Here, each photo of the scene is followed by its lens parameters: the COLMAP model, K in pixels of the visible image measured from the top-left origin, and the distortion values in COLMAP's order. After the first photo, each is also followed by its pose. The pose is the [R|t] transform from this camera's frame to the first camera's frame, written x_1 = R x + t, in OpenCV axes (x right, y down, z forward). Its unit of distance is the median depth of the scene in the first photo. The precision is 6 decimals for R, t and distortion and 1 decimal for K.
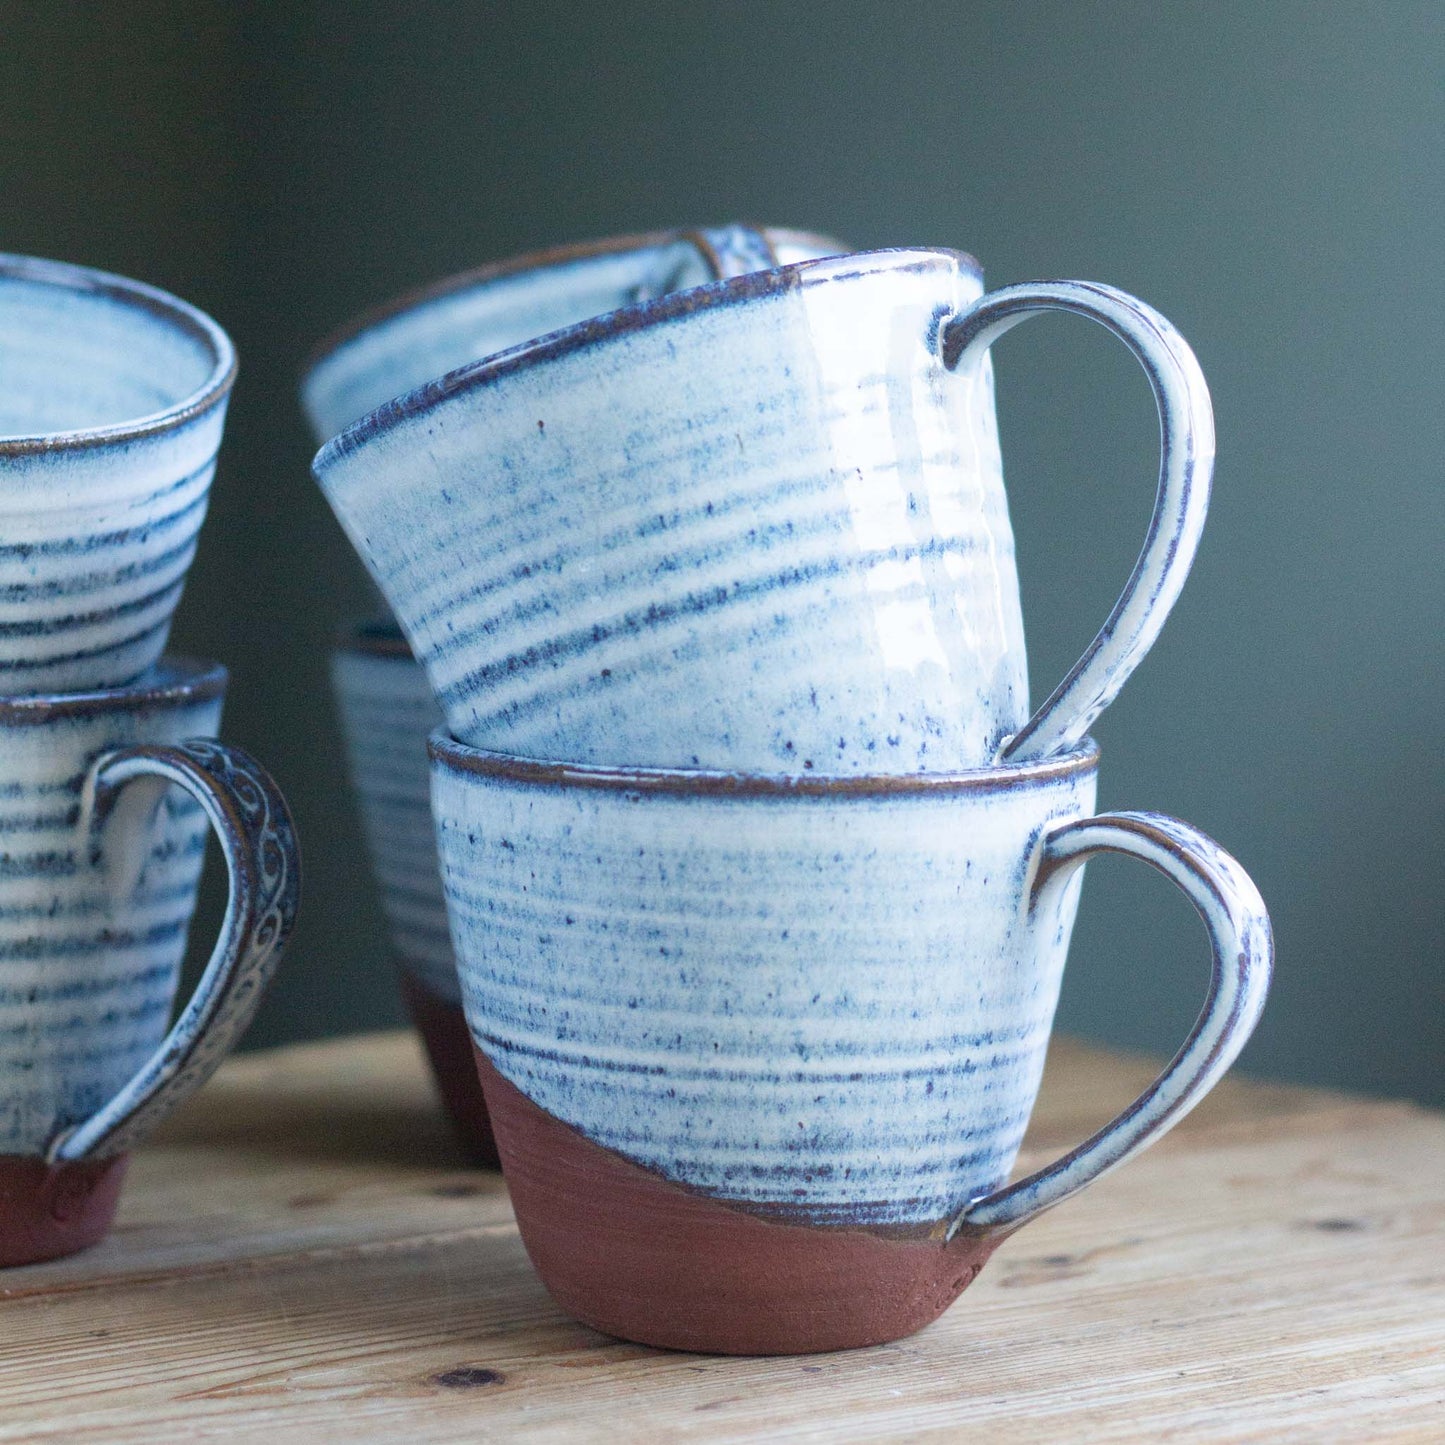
lens RADIAL K [[5414.1, 0, 722.2], [0, 5414.1, 617.1], [0, 0, 1]] dist [-0.140104, 0.000812]
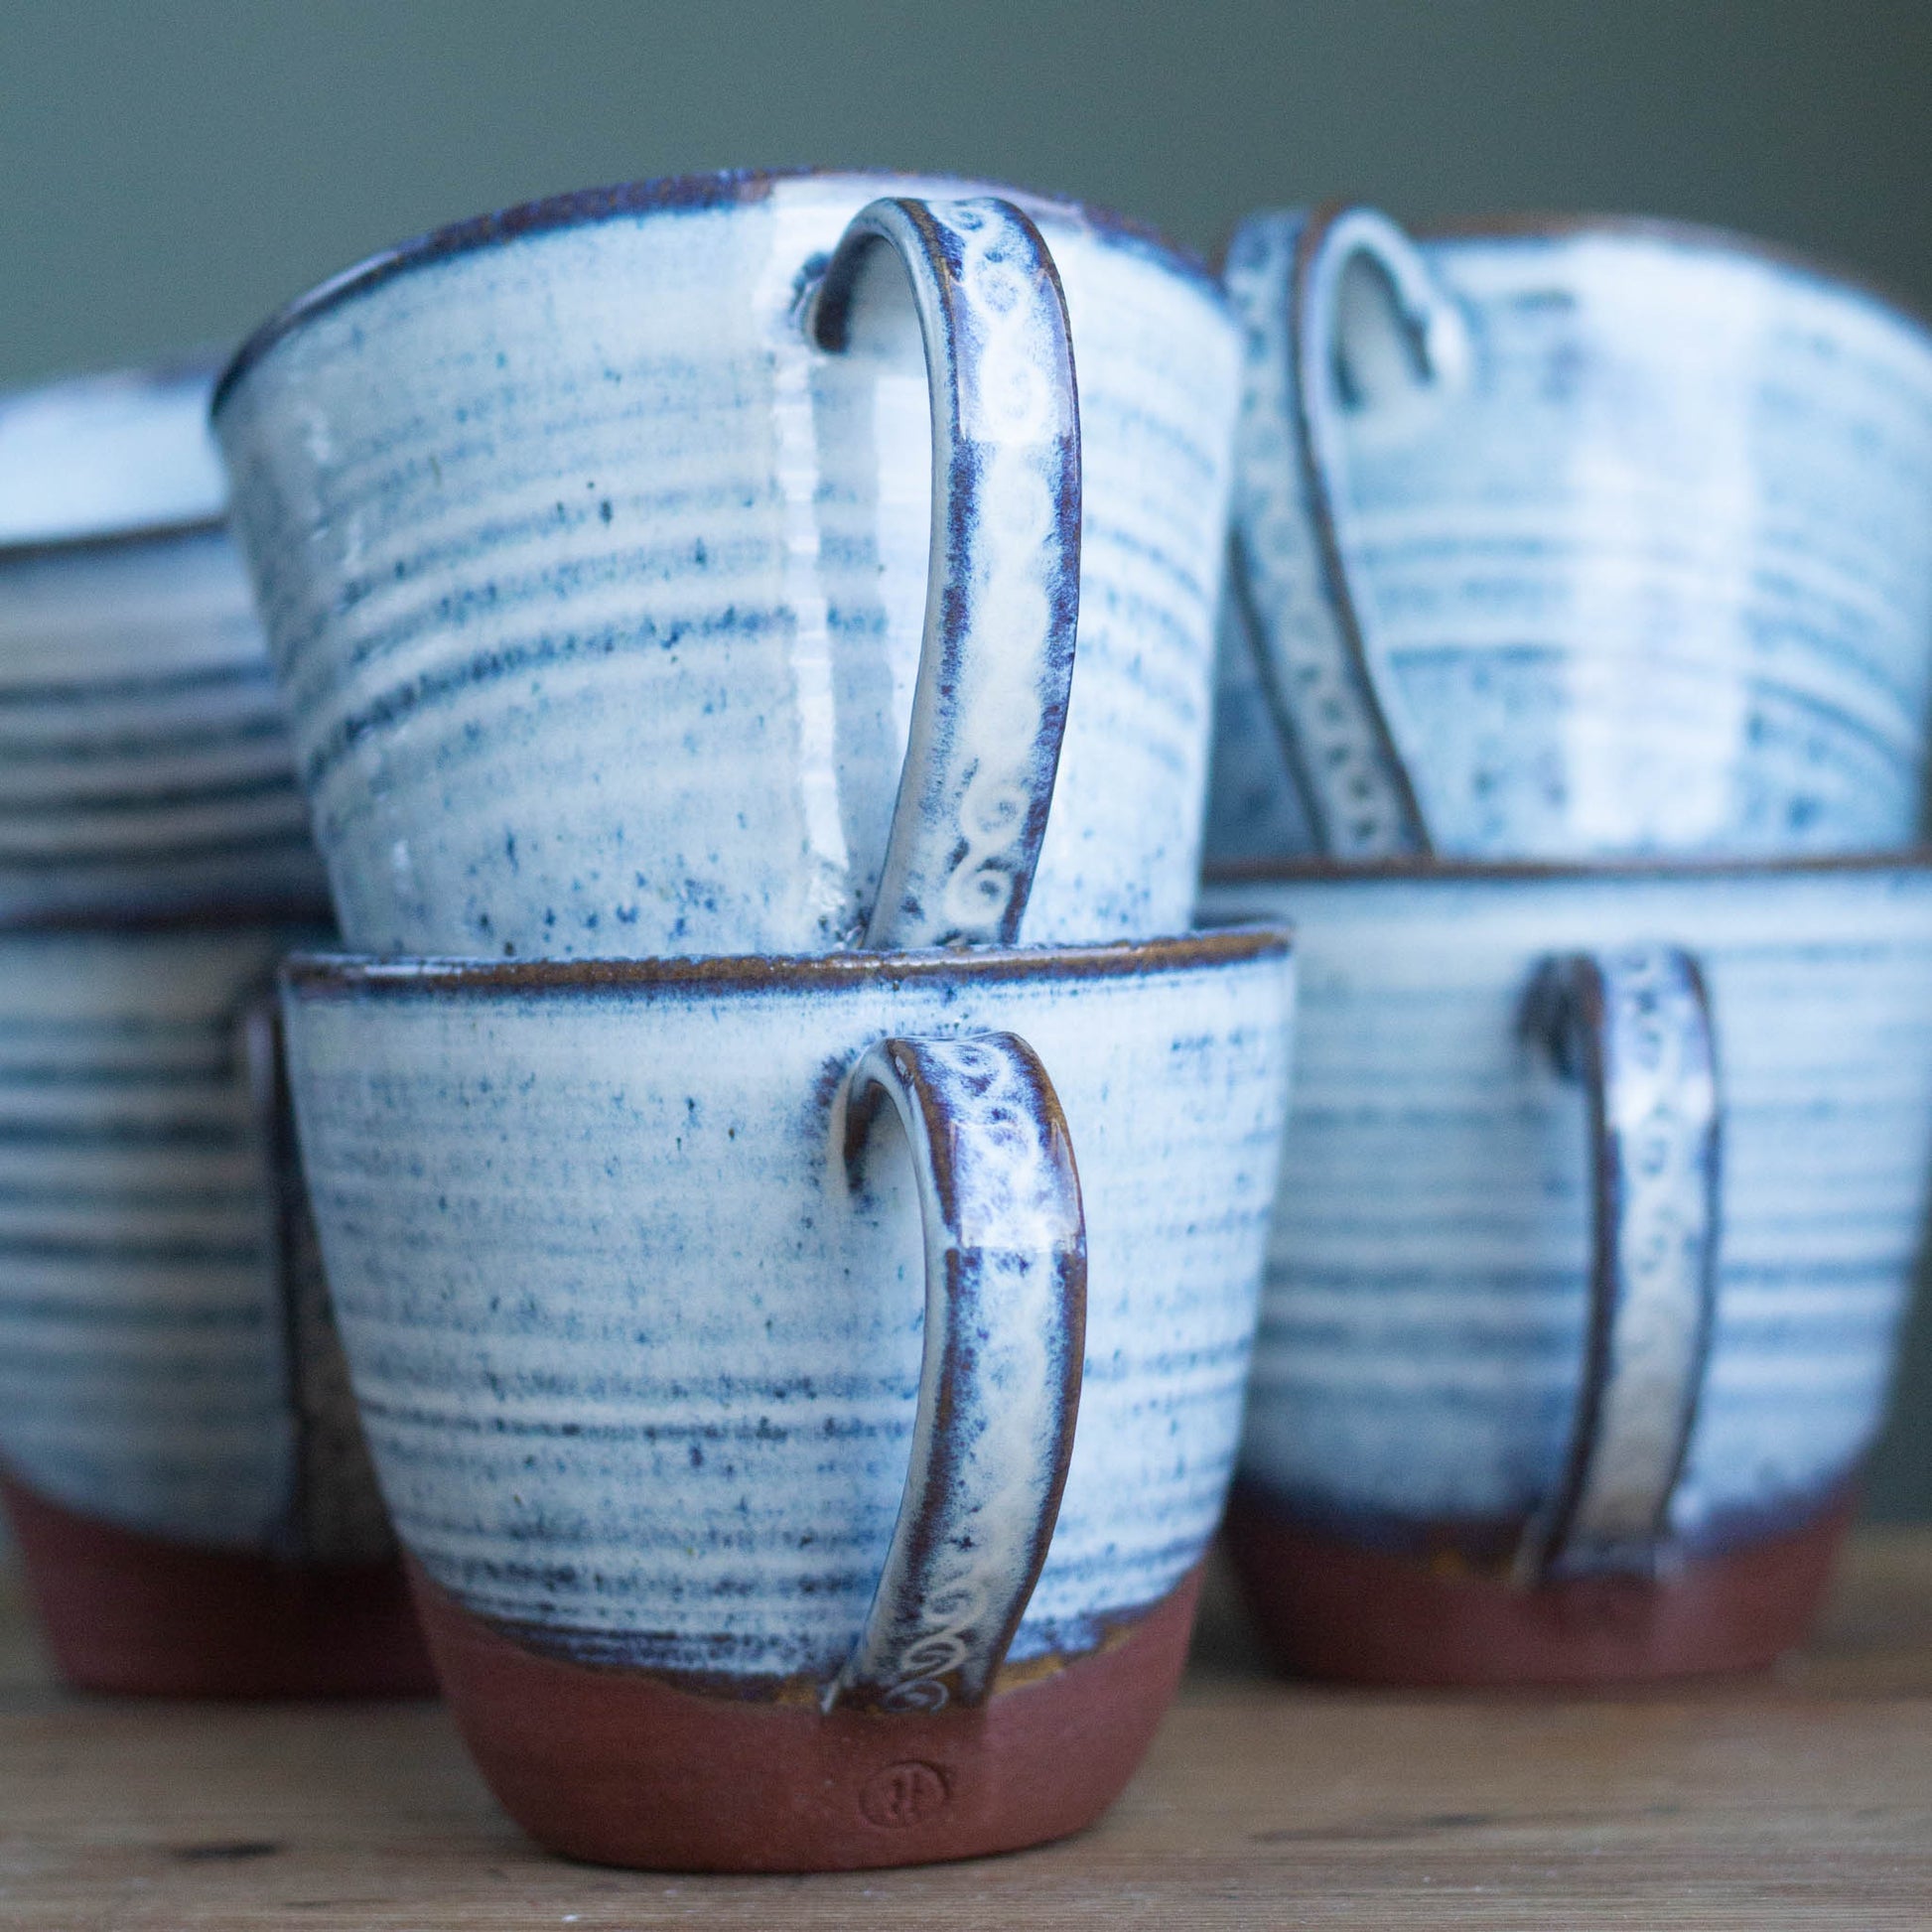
lens RADIAL K [[7238.7, 0, 965.6], [0, 7238.7, 825.0], [0, 0, 1]] dist [-0.140104, 0.000812]
pose [[0.693753, -0.023134, -0.719841, 0.687988], [-0.026571, 0.997981, -0.057681, 0.061283], [0.719722, 0.059143, 0.691738, 0.426901]]
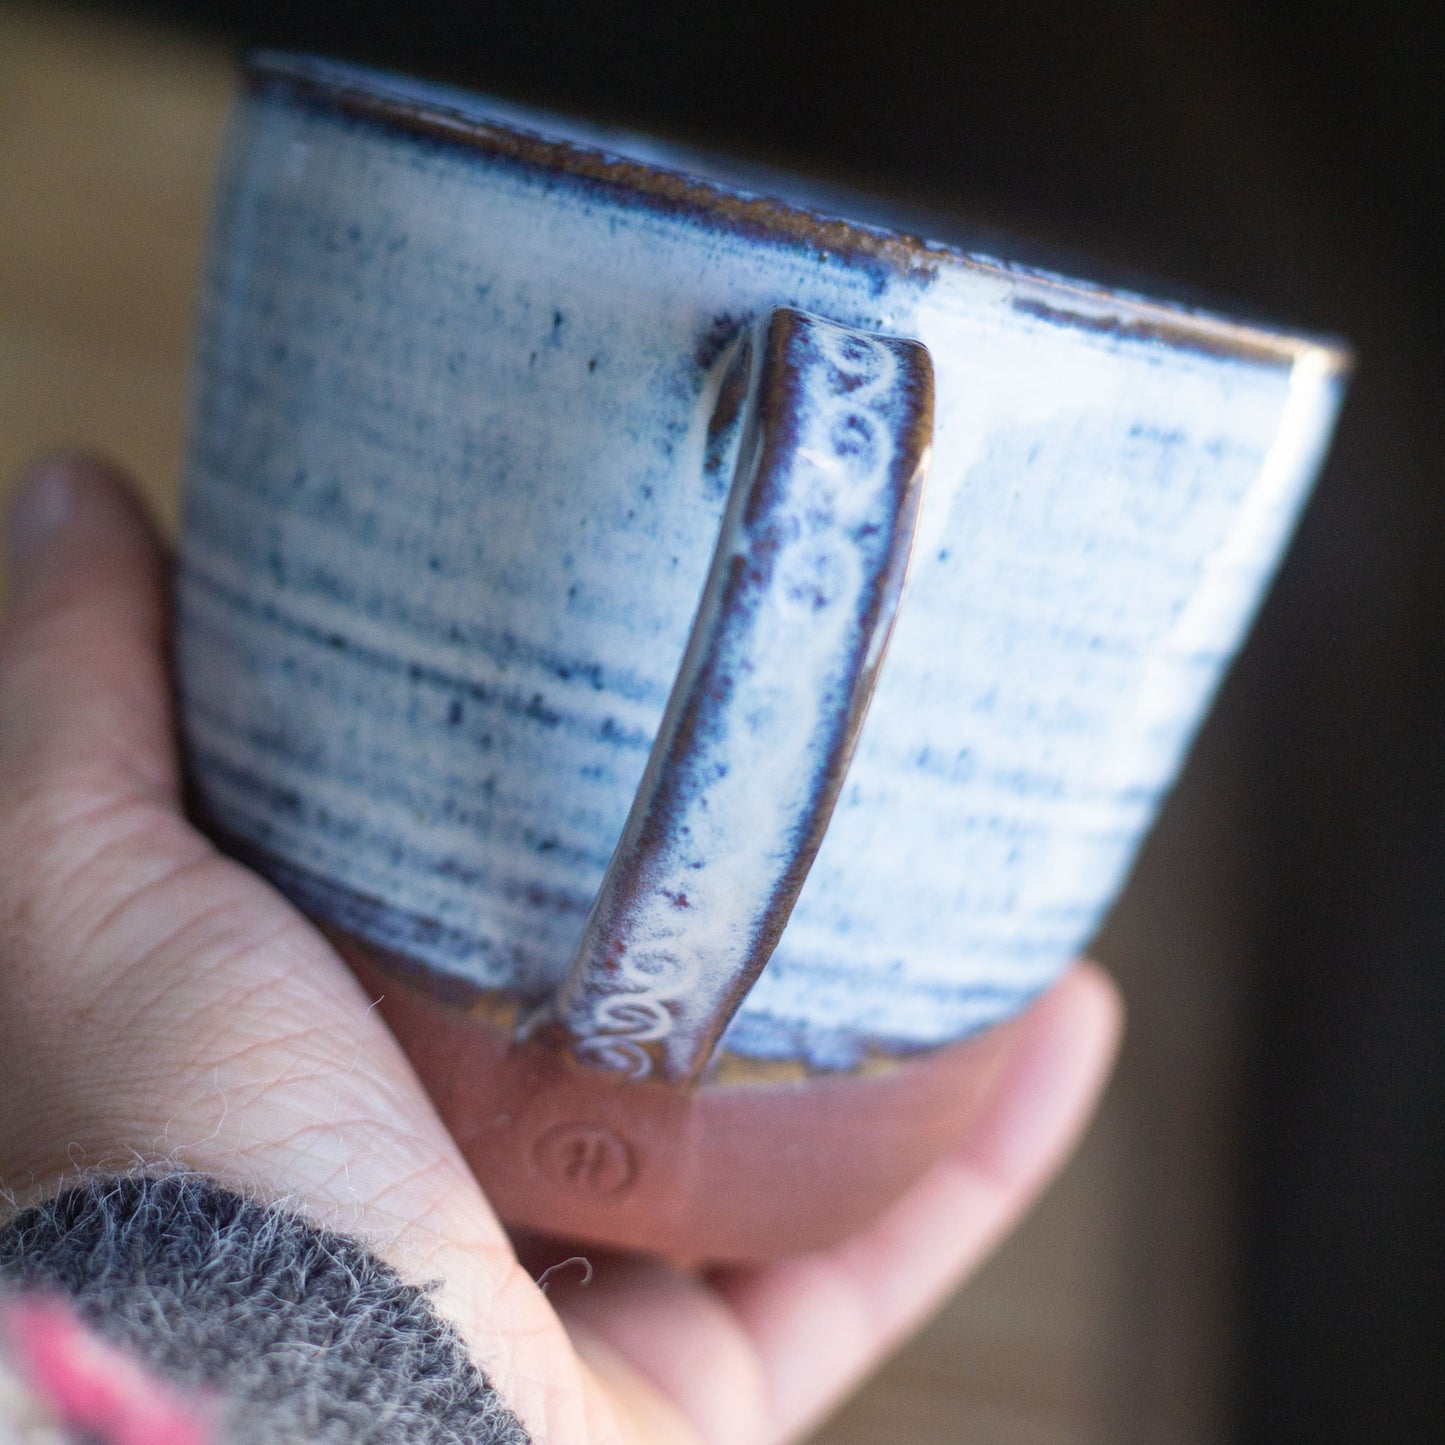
lens RADIAL K [[5414.1, 0, 722.2], [0, 5414.1, 617.1], [0, 0, 1]] dist [-0.140104, 0.000812]
pose [[0.545625, 0.206669, -0.812146, 0.509473], [-0.329130, 0.944091, 0.019126, 0.058310], [0.770693, 0.256866, 0.583140, 0.698951]]
